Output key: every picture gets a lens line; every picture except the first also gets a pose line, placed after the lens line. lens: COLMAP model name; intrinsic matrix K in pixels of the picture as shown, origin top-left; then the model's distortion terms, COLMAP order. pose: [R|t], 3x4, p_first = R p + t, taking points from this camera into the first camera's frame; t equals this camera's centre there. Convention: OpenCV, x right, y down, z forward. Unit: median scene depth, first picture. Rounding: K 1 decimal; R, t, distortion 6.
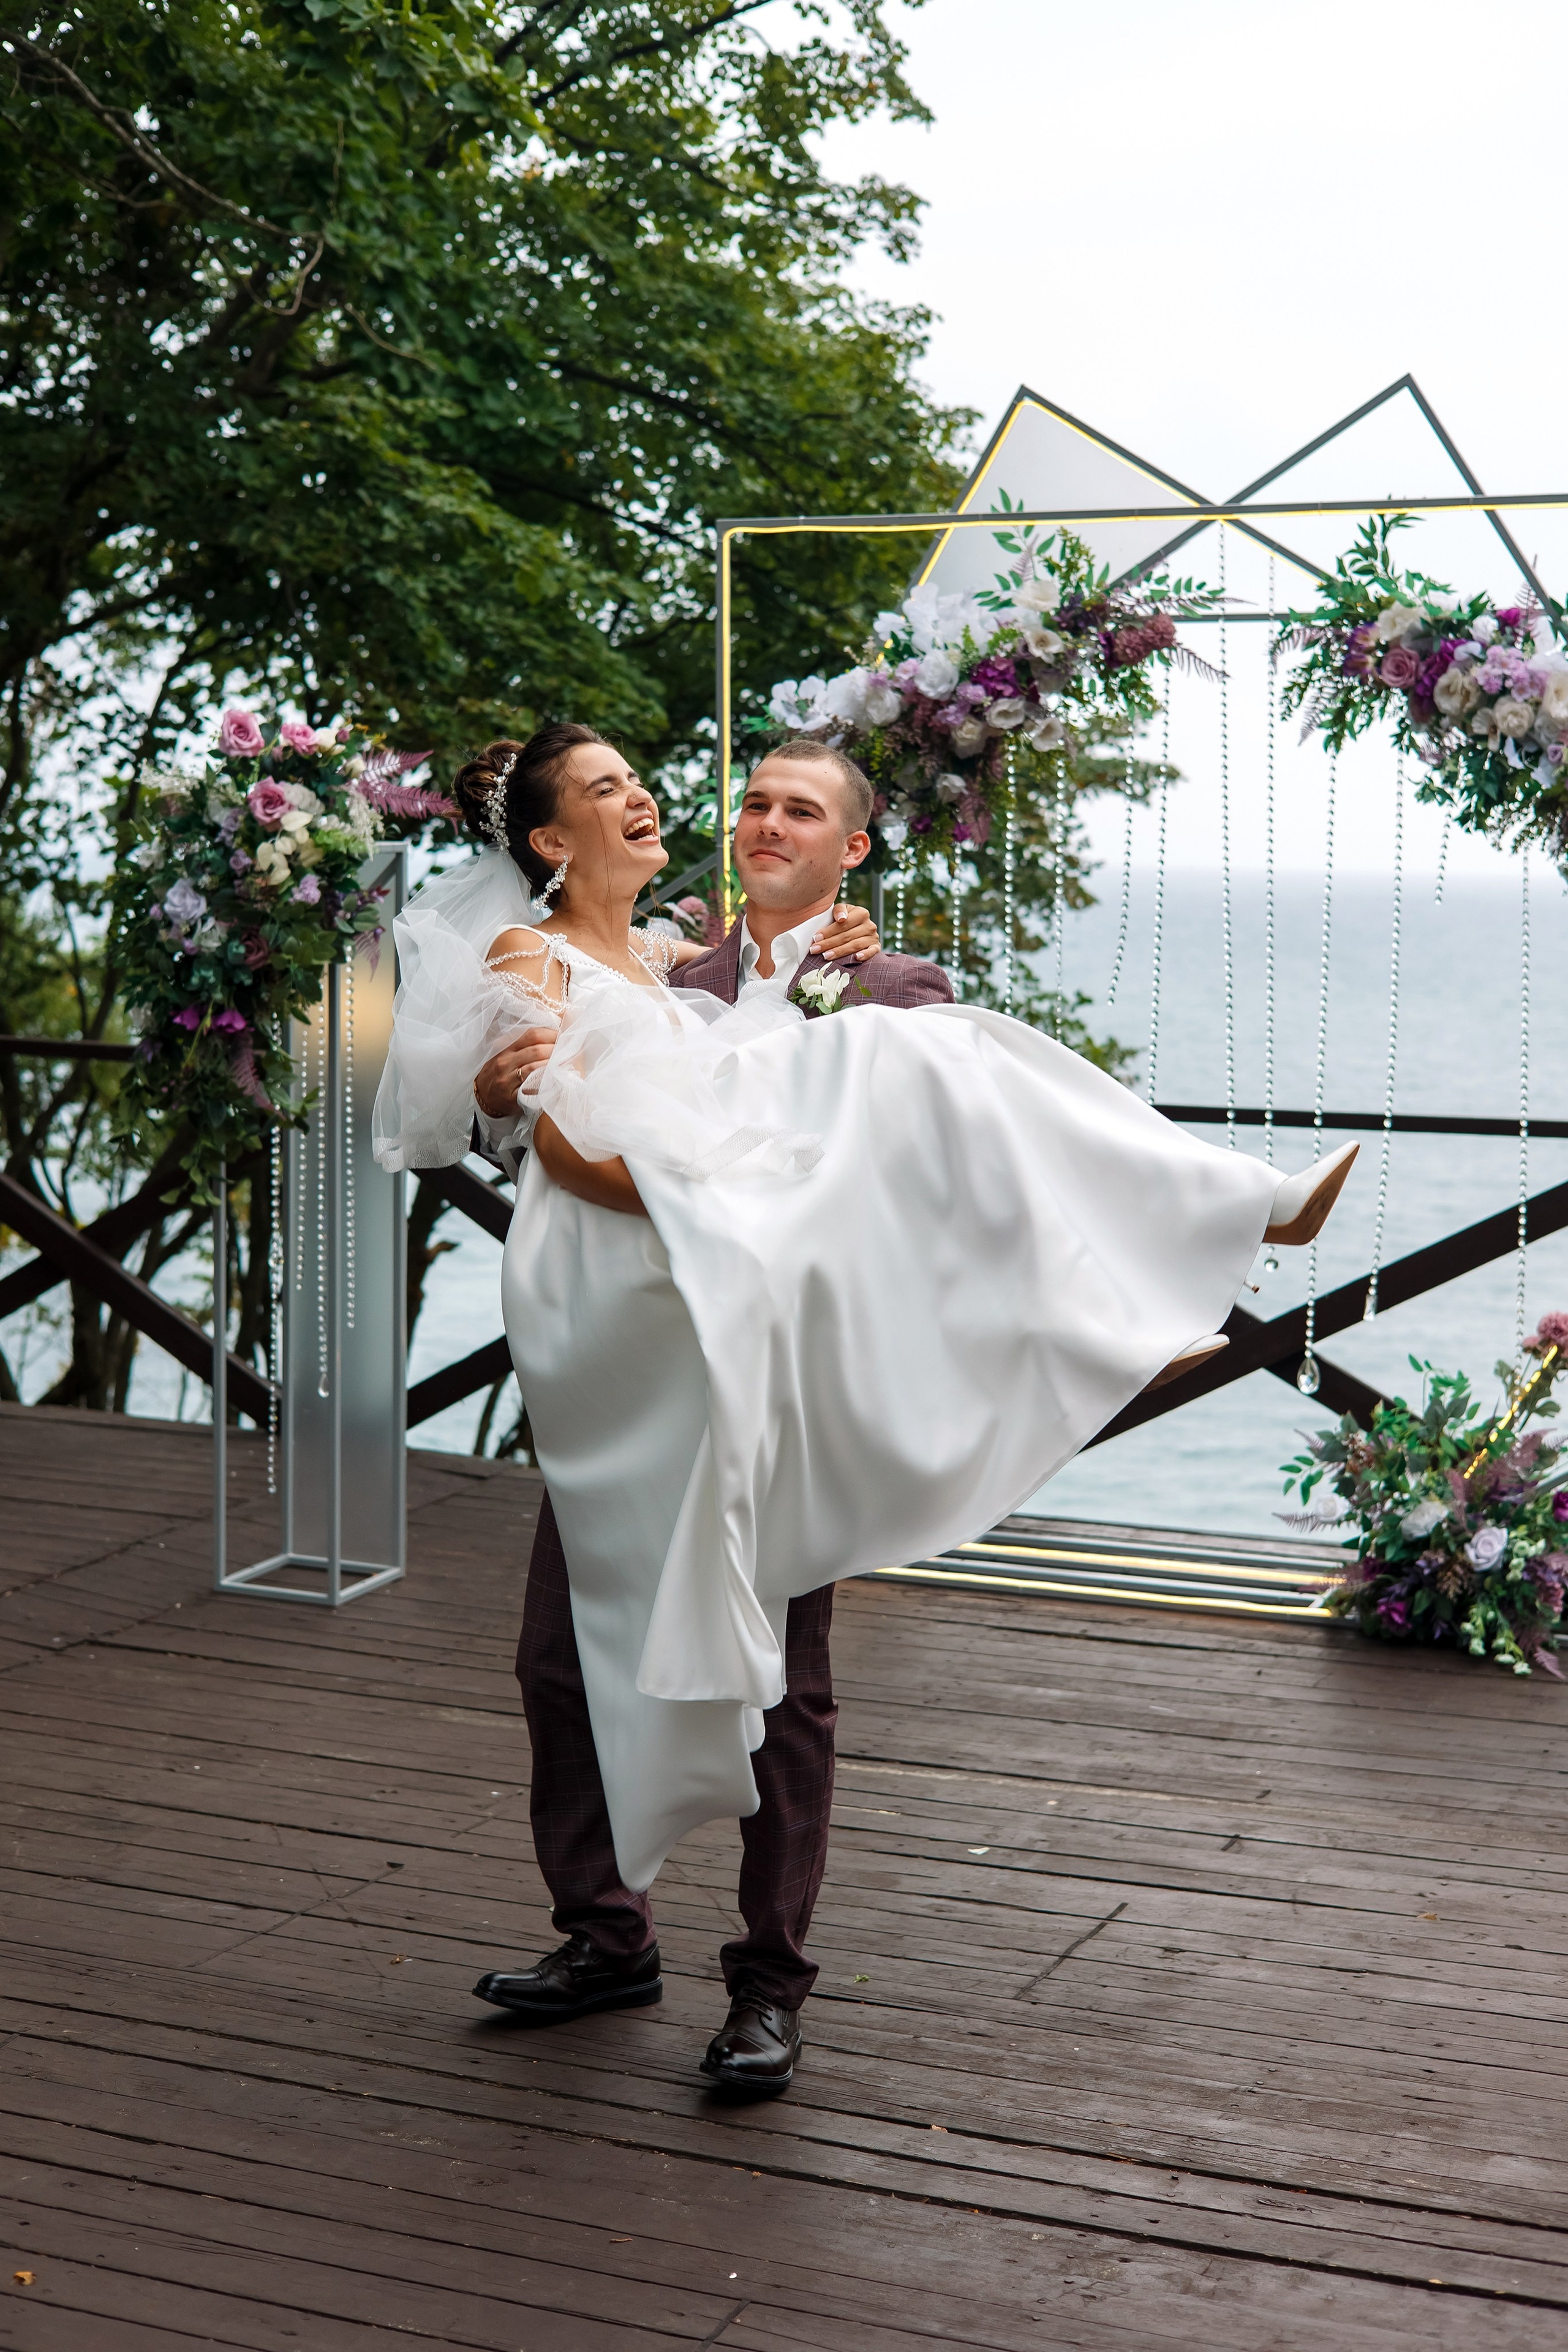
lens RADIAL K [[3443.7, 0, 778.8], [0, 3443.7, 1173.5], [0, 0, 1]] dist [0.022726, -0.025106]
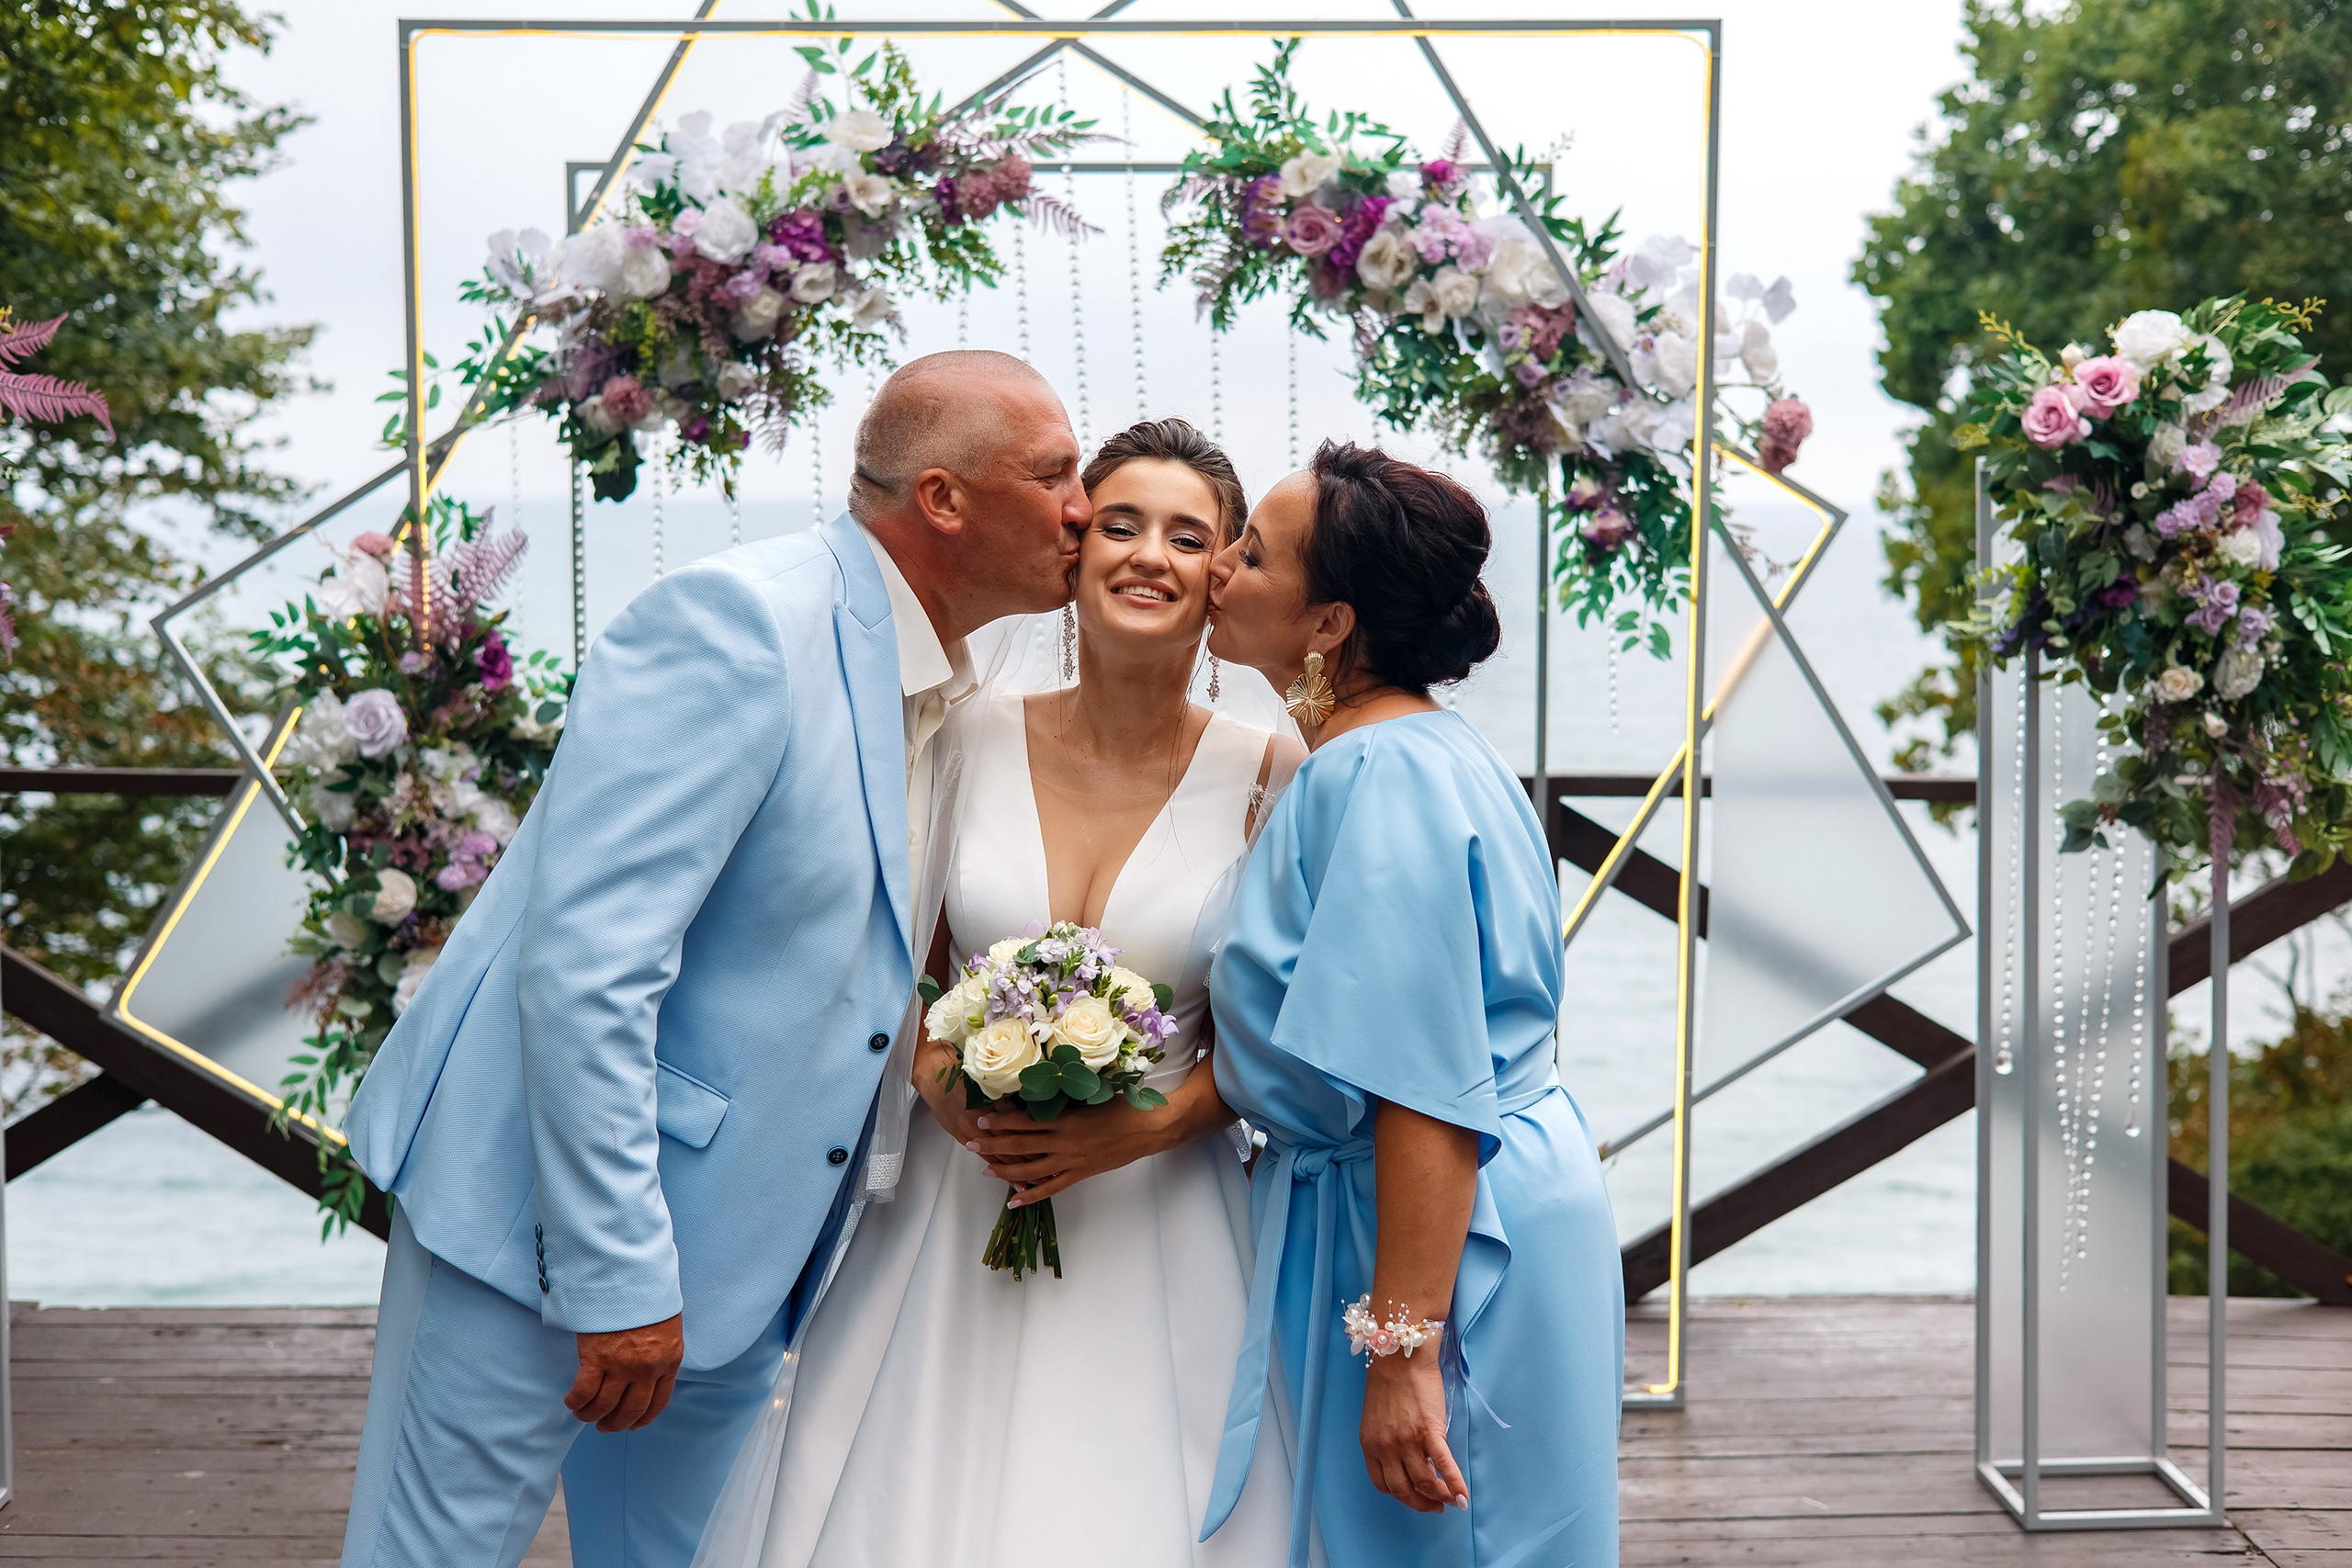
lens RADIAL K [[3494.5, 0, 1183.4], [0, 3494.5, 824.9], [0, 0, 1]] dist [0.016464, 0.008013]
pose [[0.911070, -0.053690, 0.408742, -0.191107], [0.050307, 0.998552, 0.019030, -0.024664], [-0.409172, 0.003225, 0.912452, 0.266265]]
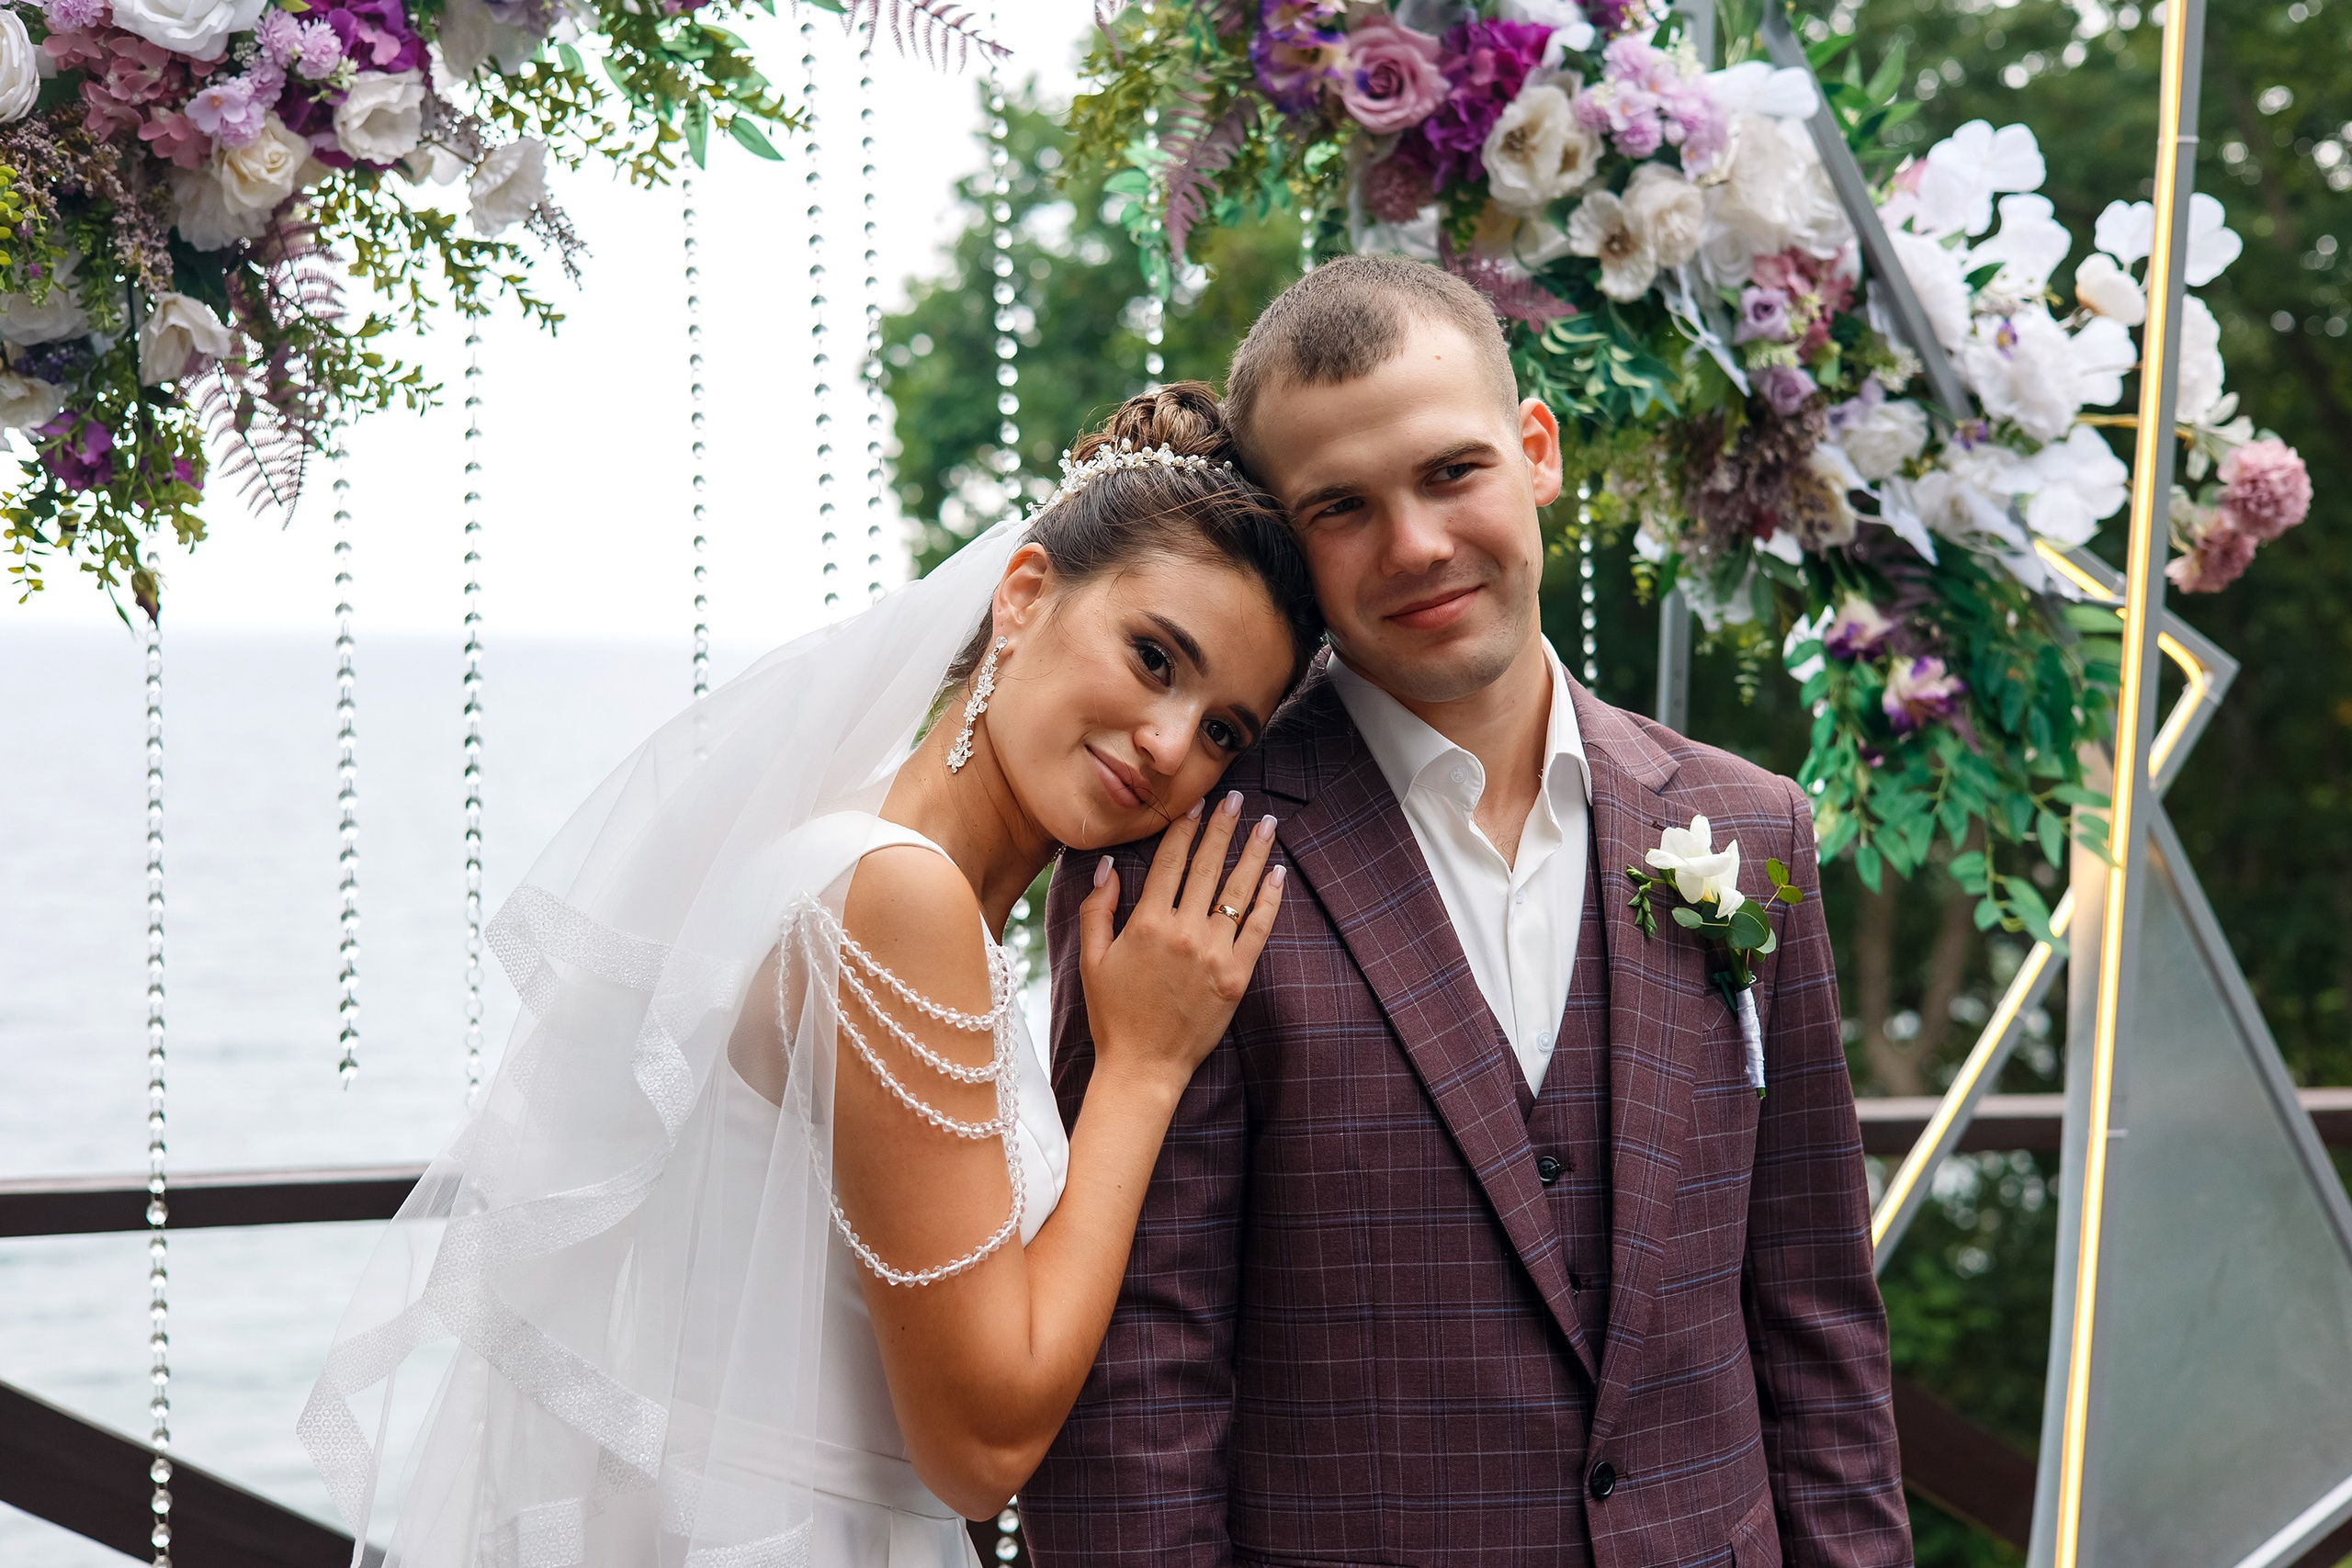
lens RADIAL K [[3598.0, 0, 1131.7], [0, 3598.0, 784.4], [0, 0, 1]] dist [0.033675, -0.027407]
pose [[0.730398, -0.037740, 0.681978, -0.123402], [0.060571, 0.998117, -0.009636, -0.064949], [-0.680331, 0.048346, 0.731309, 0.730527]]
